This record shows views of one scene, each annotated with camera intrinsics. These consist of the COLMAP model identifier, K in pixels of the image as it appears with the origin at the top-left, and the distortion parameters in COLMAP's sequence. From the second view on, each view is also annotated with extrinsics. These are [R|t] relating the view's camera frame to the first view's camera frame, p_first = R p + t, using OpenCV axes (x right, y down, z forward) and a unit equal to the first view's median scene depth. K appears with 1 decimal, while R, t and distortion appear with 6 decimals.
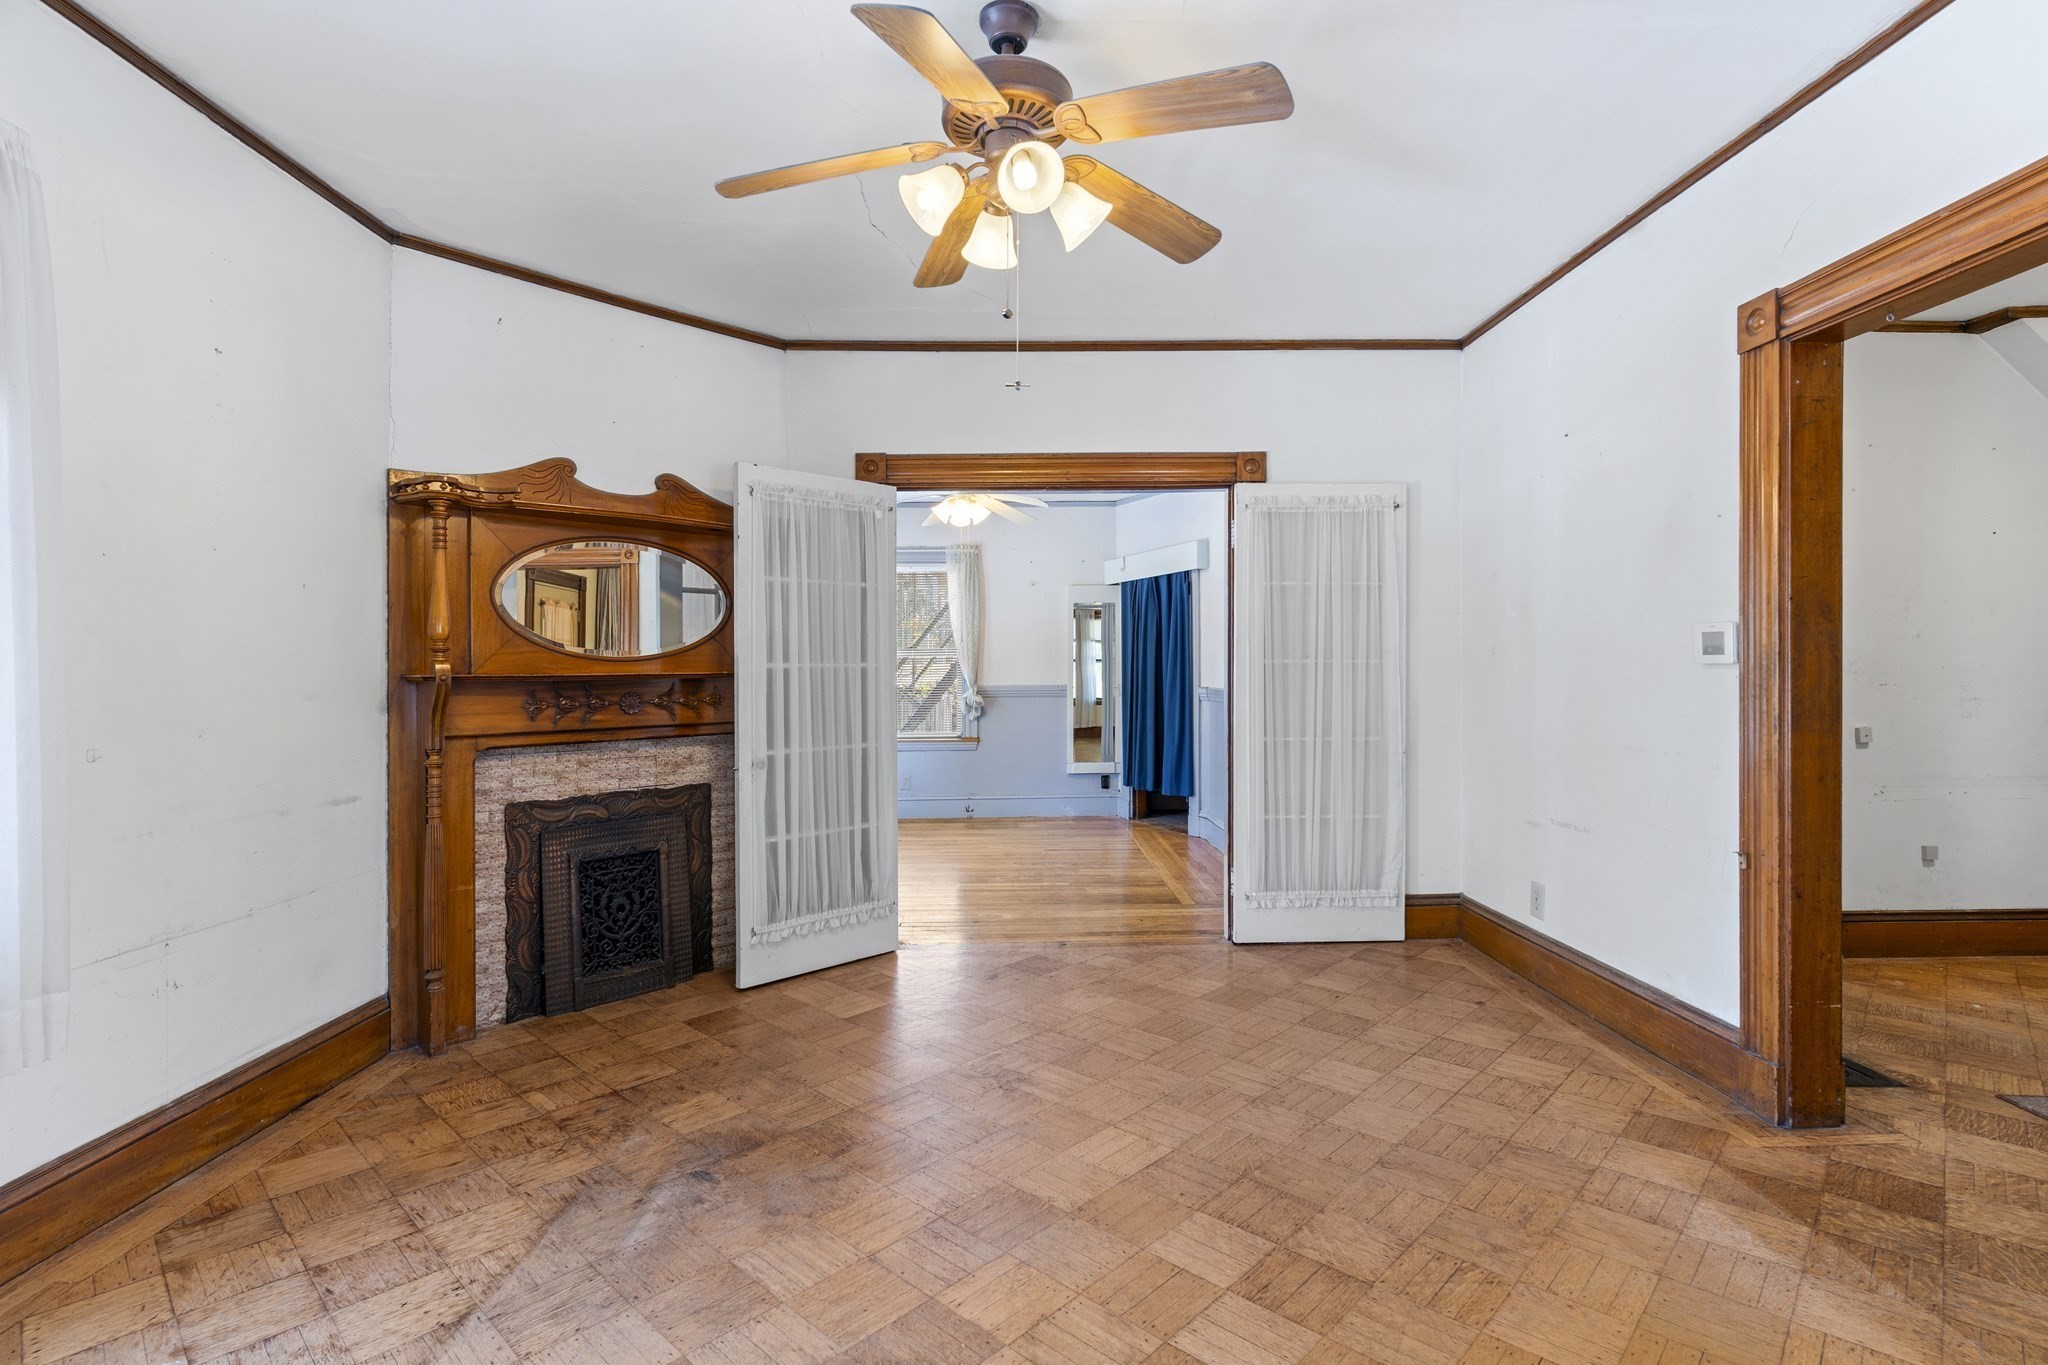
lens RADIAL K [[974.5, 0, 1029.6], [0, 974.5, 698.7], [0, 0, 1]] dist [0.001957, -0.000647]
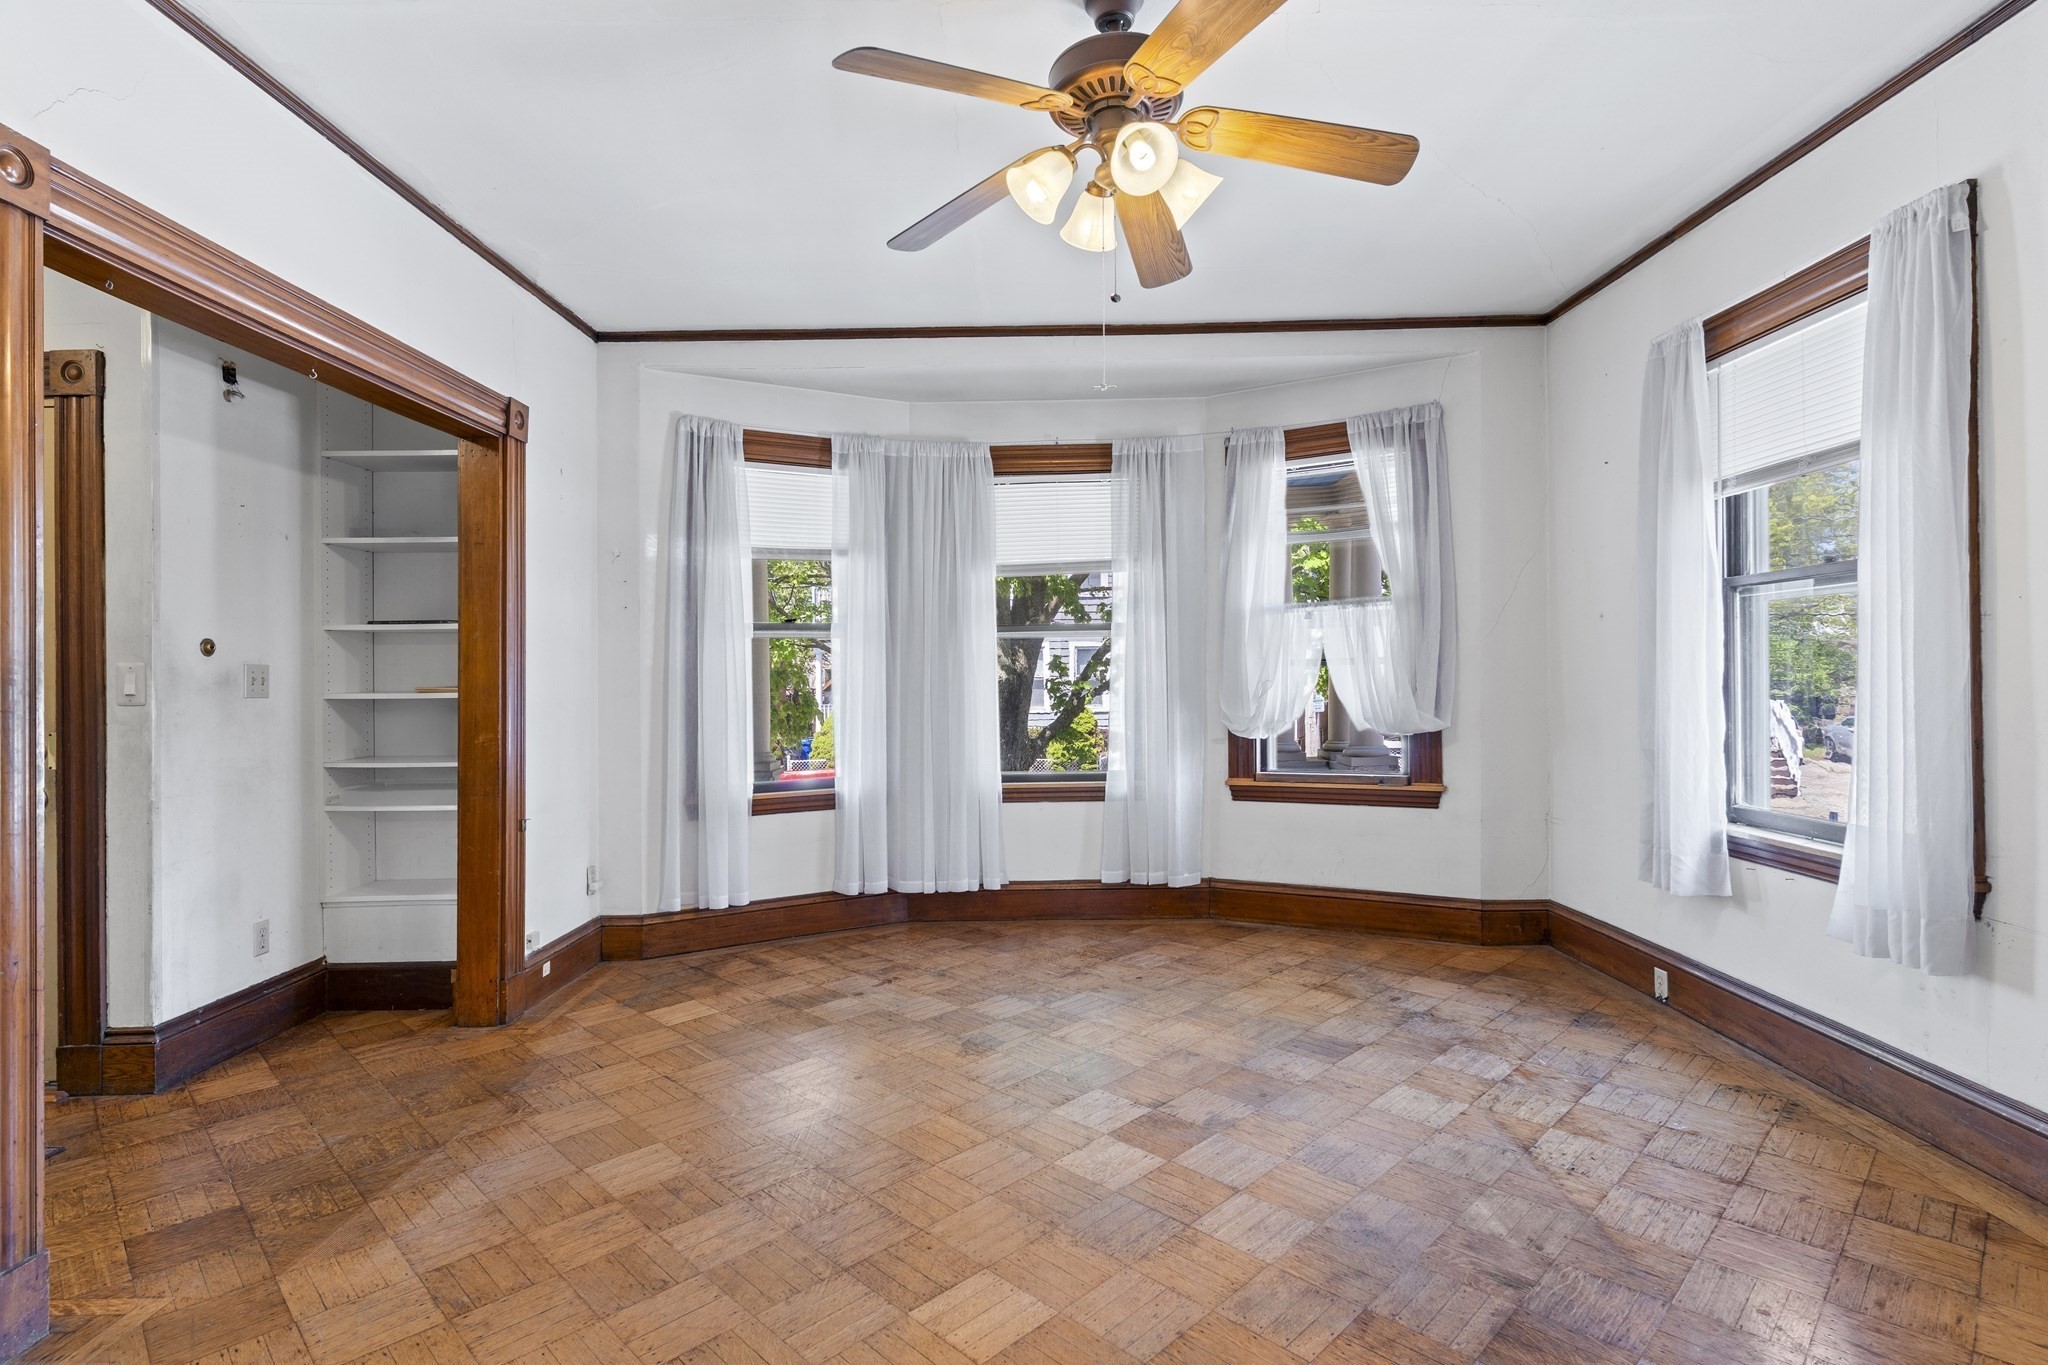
lens RADIAL K [[1023.1, 0, 1023.2], [0, 1023.1, 658.8], [0, 0, 1]] dist [-0.003129, 0.002760]
pose [[-0.999105, 0.026090, 0.033292, 0.018362], [0.026231, 0.999649, 0.003813, -0.024950], [-0.033181, 0.004682, -0.999438, 1.297063]]
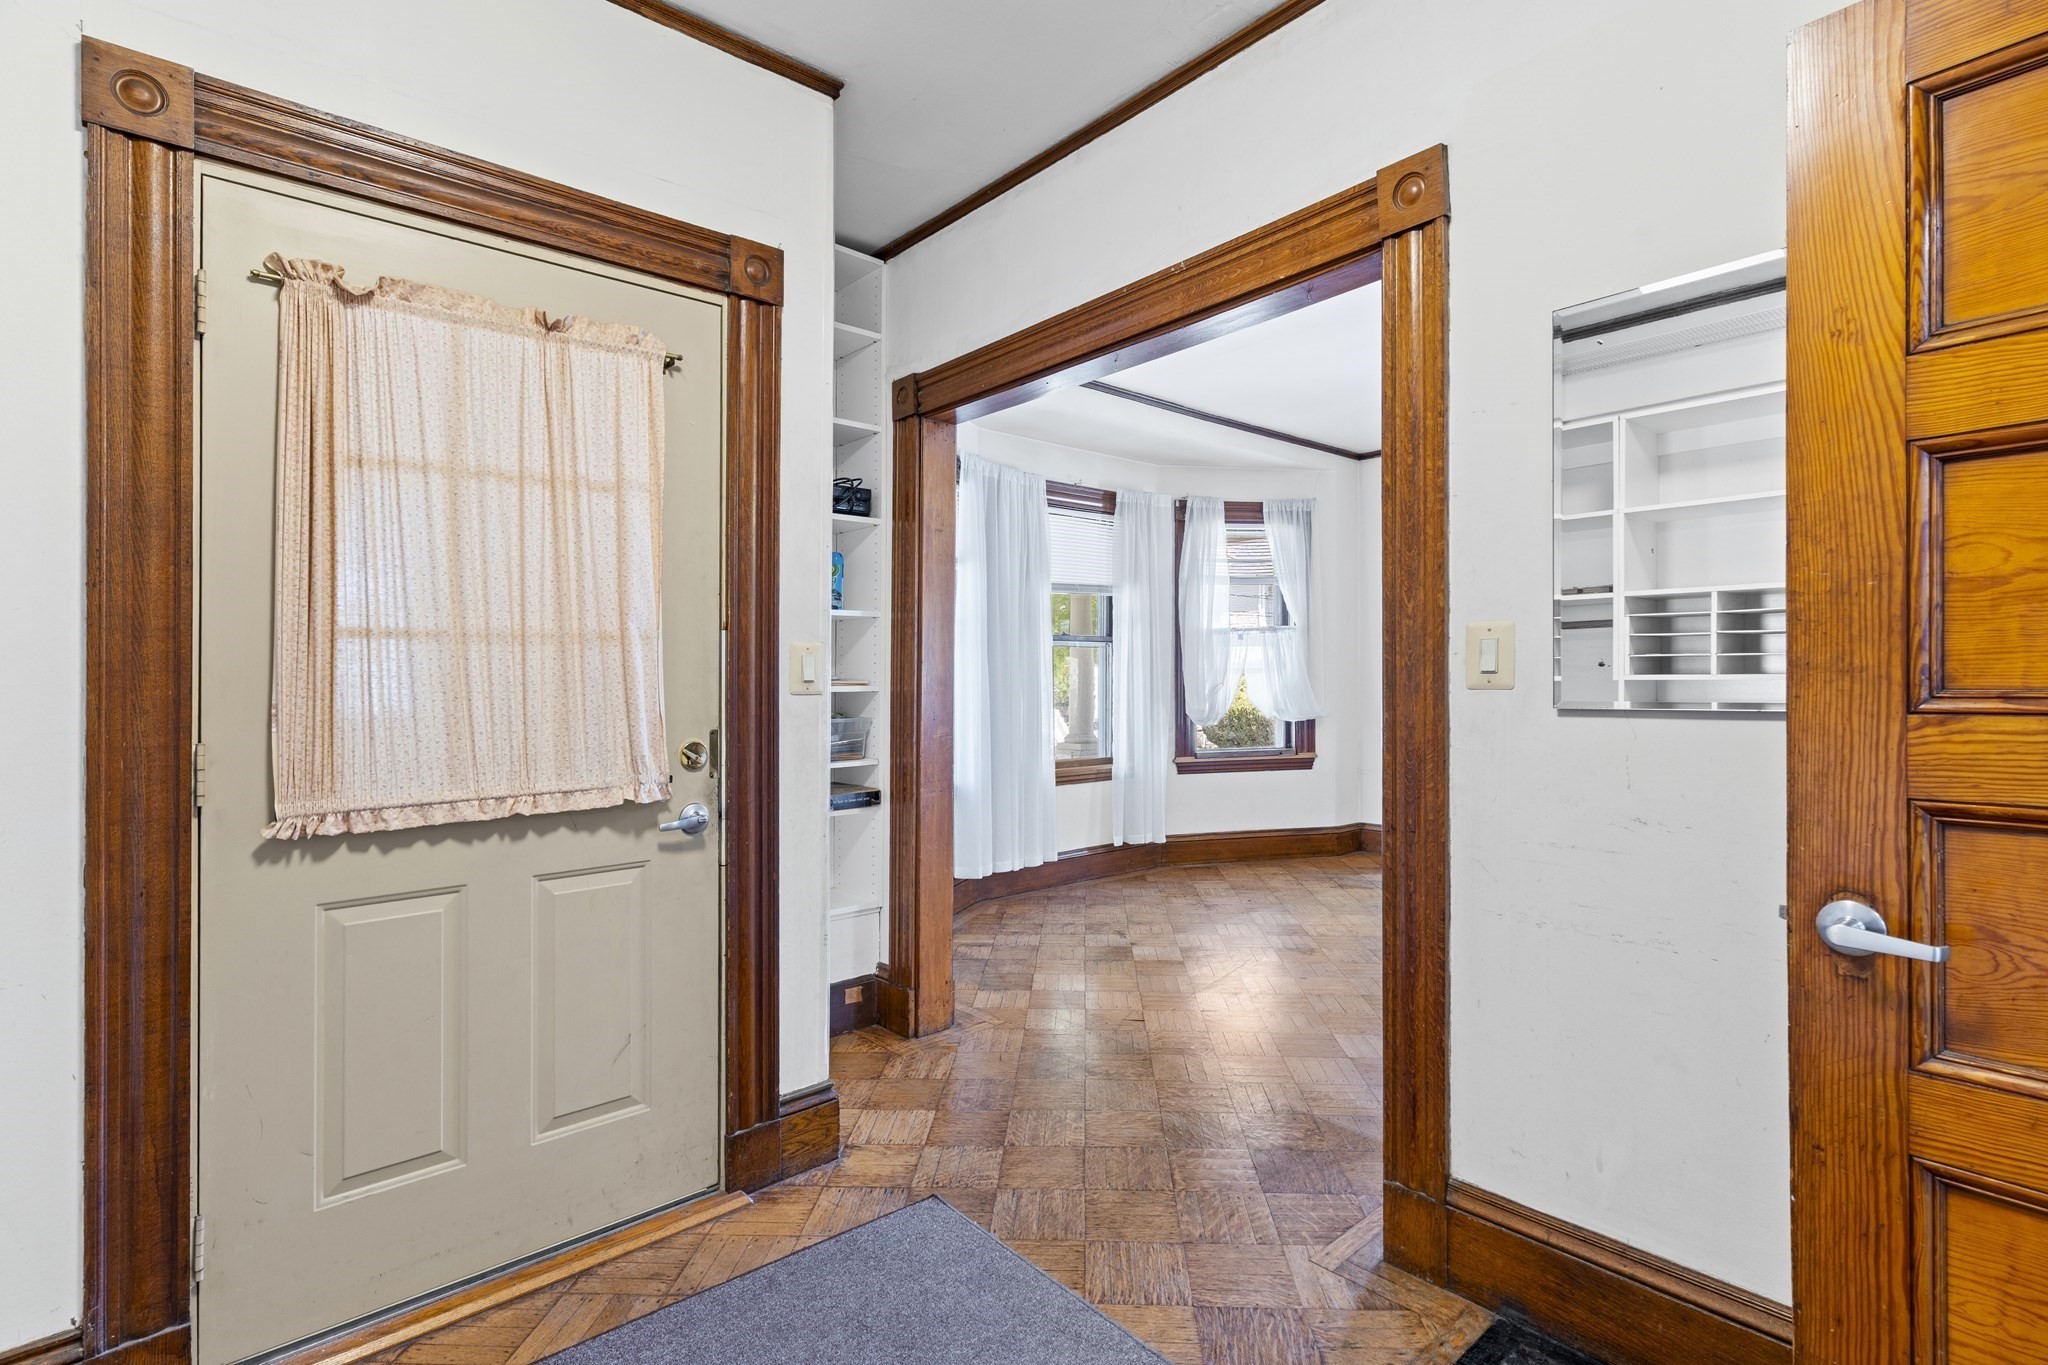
lens RADIAL K [[974.5, 0, 1031.2], [0, 974.5, 672.9], [0, 0, 1]] dist [0.001957, -0.000647]
pose [[-0.771967, 0.011045, -0.635566, 1.142465], [0.003999, 0.999914, 0.012520, -0.024783], [0.635650, 0.007123, -0.771945, 1.071625]]
